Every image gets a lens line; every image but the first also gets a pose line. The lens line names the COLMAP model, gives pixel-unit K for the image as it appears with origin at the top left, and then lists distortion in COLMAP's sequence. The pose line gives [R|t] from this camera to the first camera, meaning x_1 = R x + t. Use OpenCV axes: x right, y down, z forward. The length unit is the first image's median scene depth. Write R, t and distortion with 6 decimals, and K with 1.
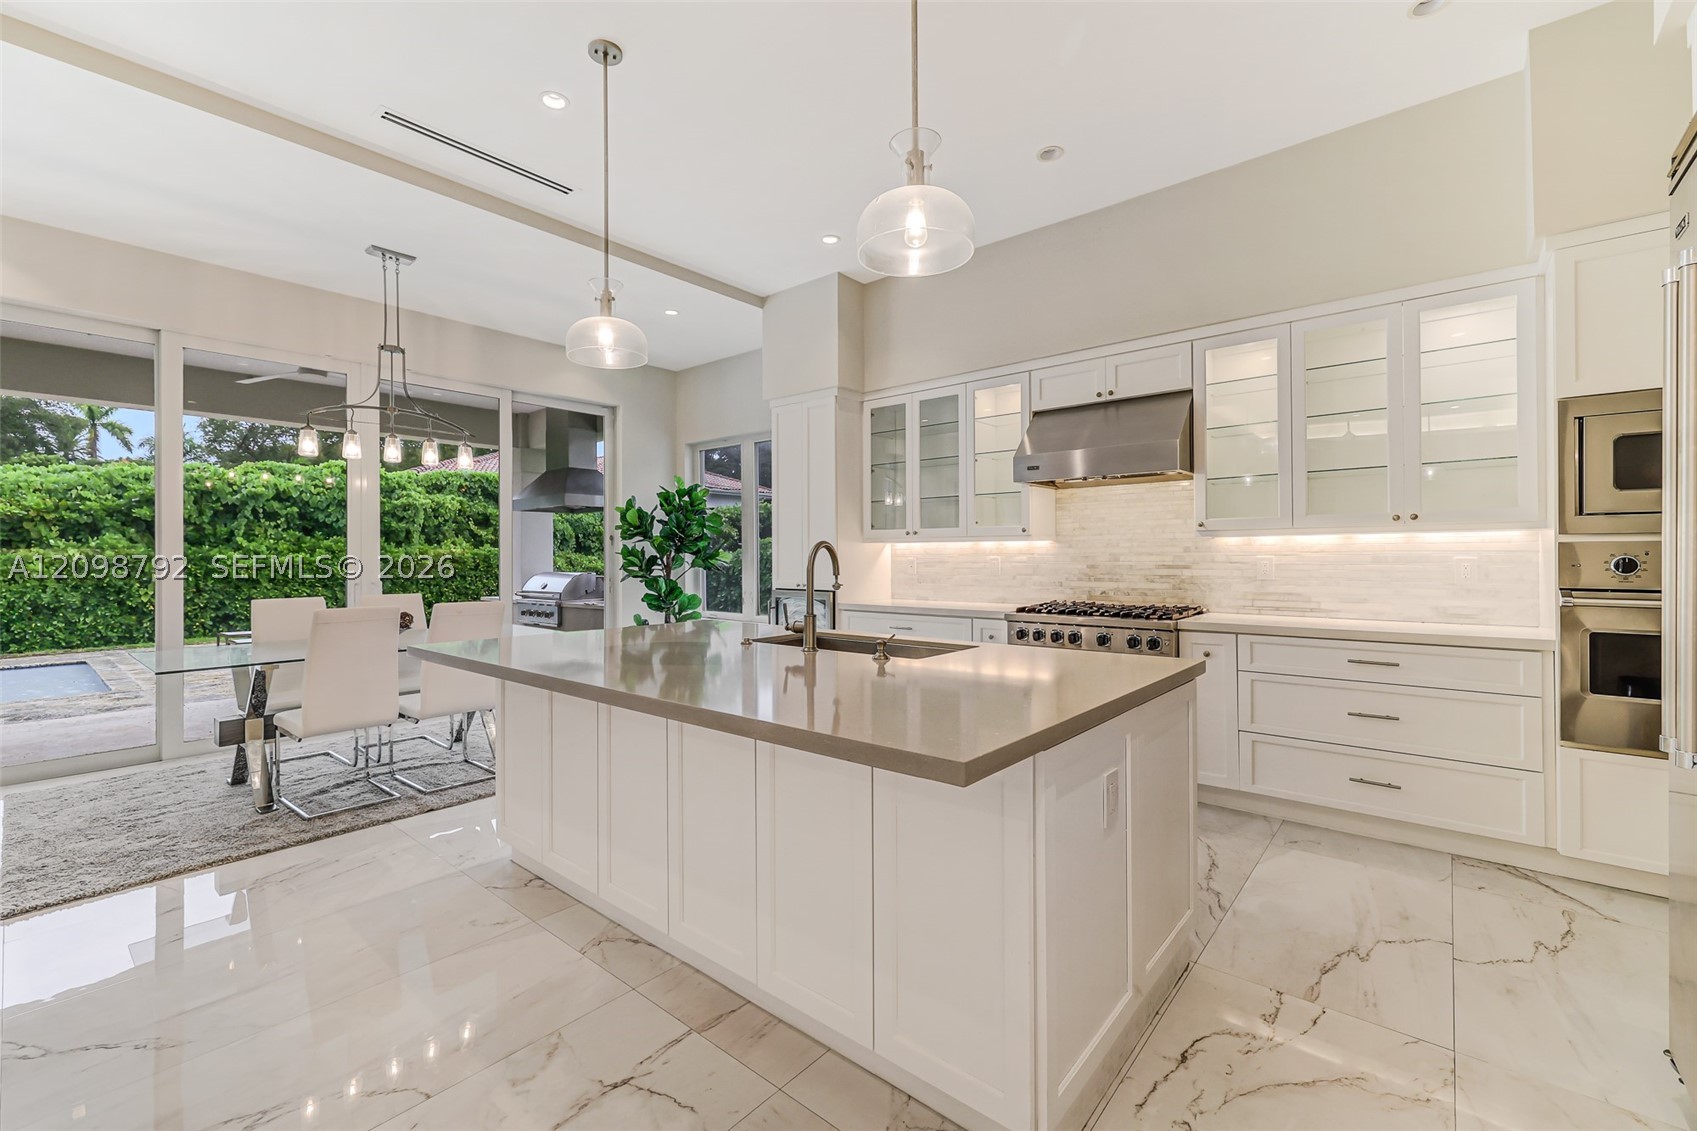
lens RADIAL K [[716.3, 0, 833.2], [0, 716.3, 552.6], [0, 0, 1]] dist [-0.000939, -0.000512]
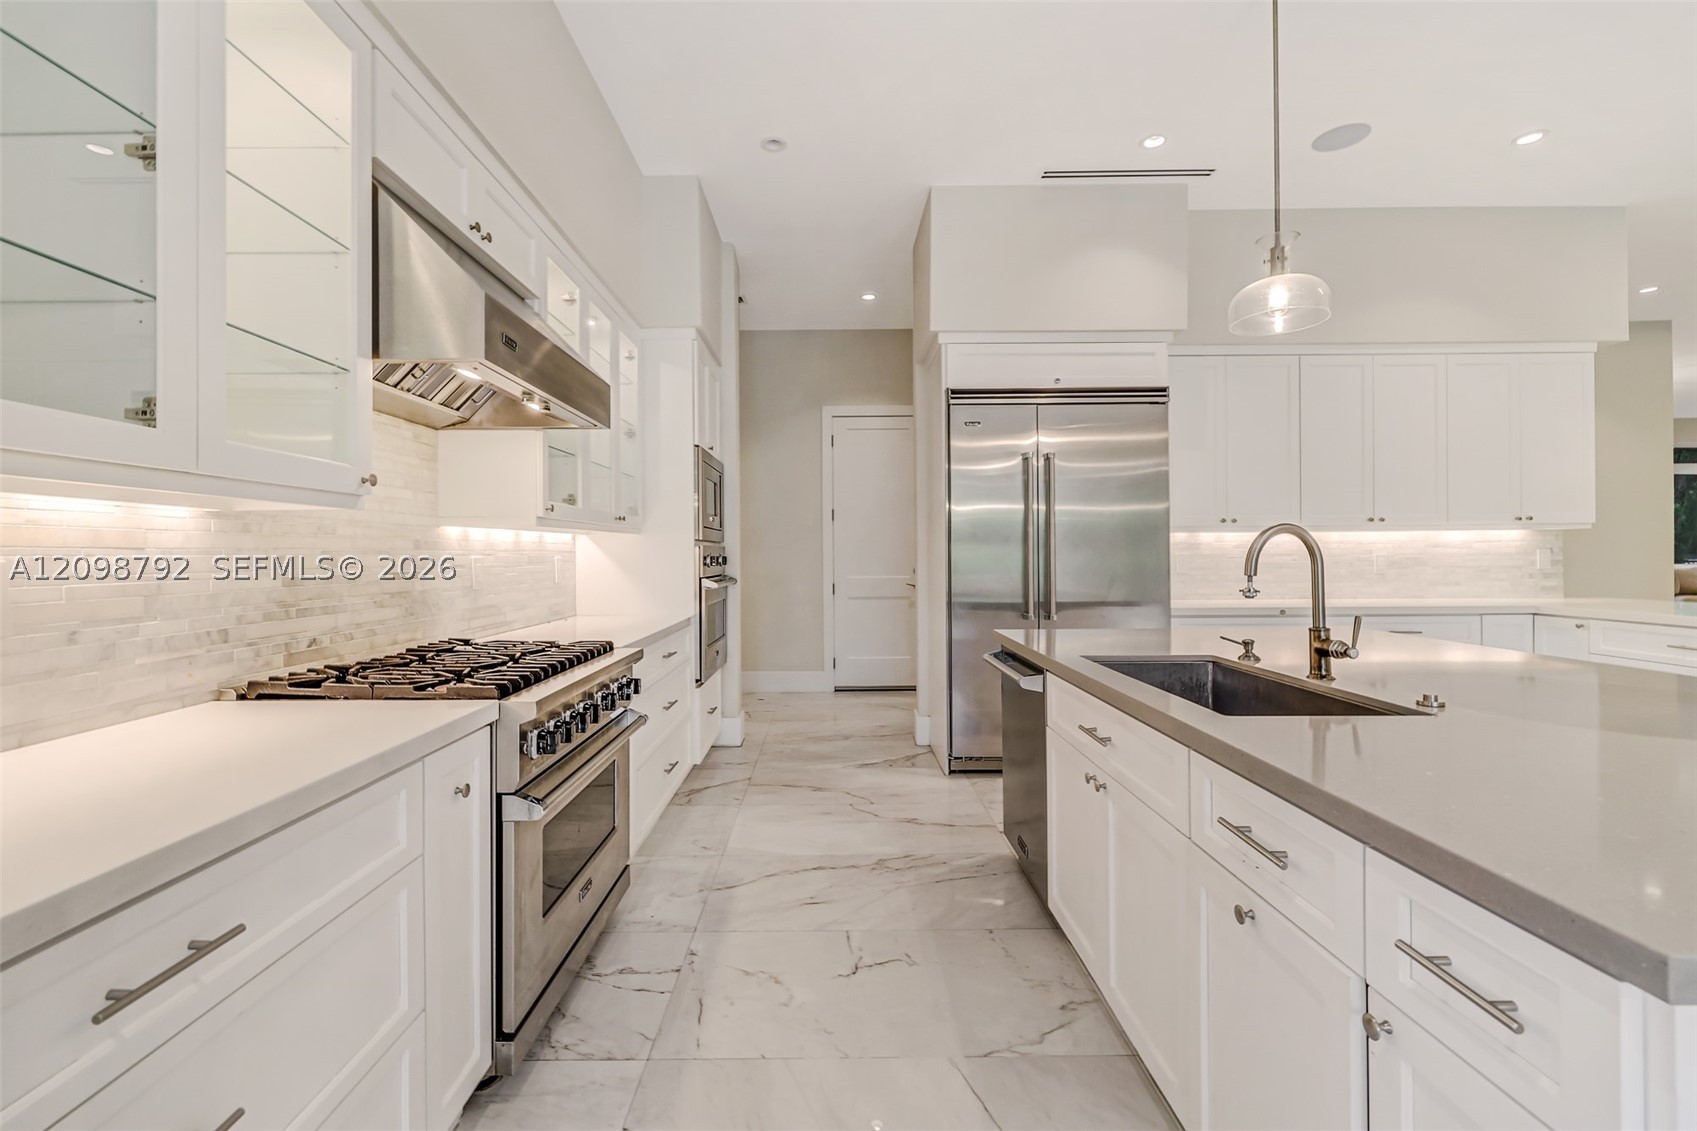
lens RADIAL K [[716.3, 0, 833.3], [0, 716.3, 550.6], [0, 0, 1]] dist [-0.000939, -0.000512]
pose [[-0.651557, 0.012164, 0.758502, -0.119270], [0.006280, 0.999924, -0.010641, 0.006550], [-0.758574, -0.002170, -0.651584, 0.842300]]
